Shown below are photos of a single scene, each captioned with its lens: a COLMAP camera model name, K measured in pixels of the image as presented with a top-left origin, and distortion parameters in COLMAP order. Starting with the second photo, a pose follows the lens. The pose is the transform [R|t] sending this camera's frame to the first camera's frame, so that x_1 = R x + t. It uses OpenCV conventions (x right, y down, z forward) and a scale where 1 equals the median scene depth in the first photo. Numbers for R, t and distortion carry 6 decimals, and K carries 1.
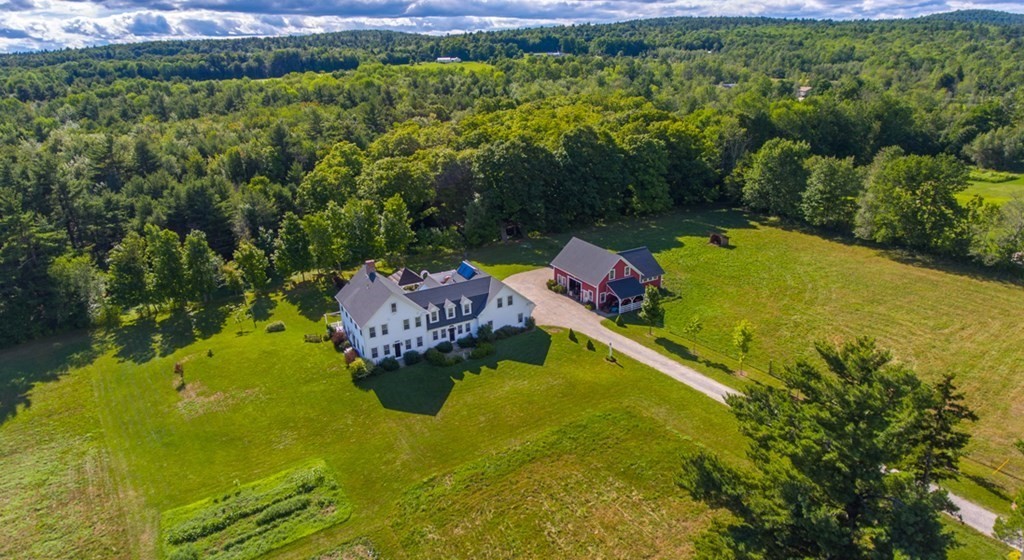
lens RADIAL K [[551.9, 0, 509.4], [0, 551.9, 272.6], [0, 0, 1]] dist [-0.006798, -0.000331]
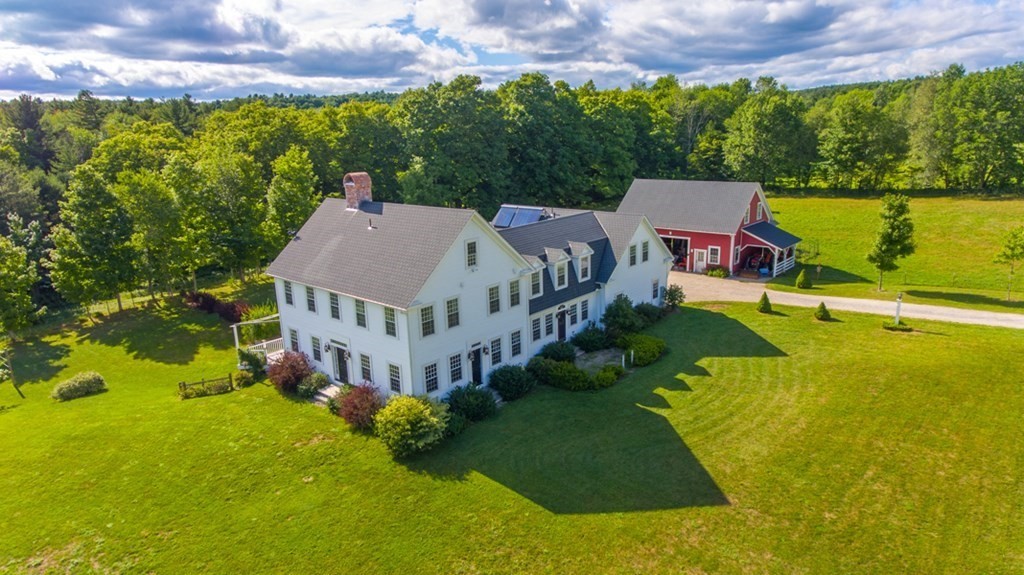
lens RADIAL K [[587.1, 0, 508.0], [0, 587.1, 289.2], [0, 0, 1]] dist [-0.000610, -0.000131]
pose [[0.947729, -0.088542, 0.306547, -0.290438], [0.116447, 0.990441, -0.073934, 0.112460], [-0.297070, 0.105766, 0.948980, 0.555050]]
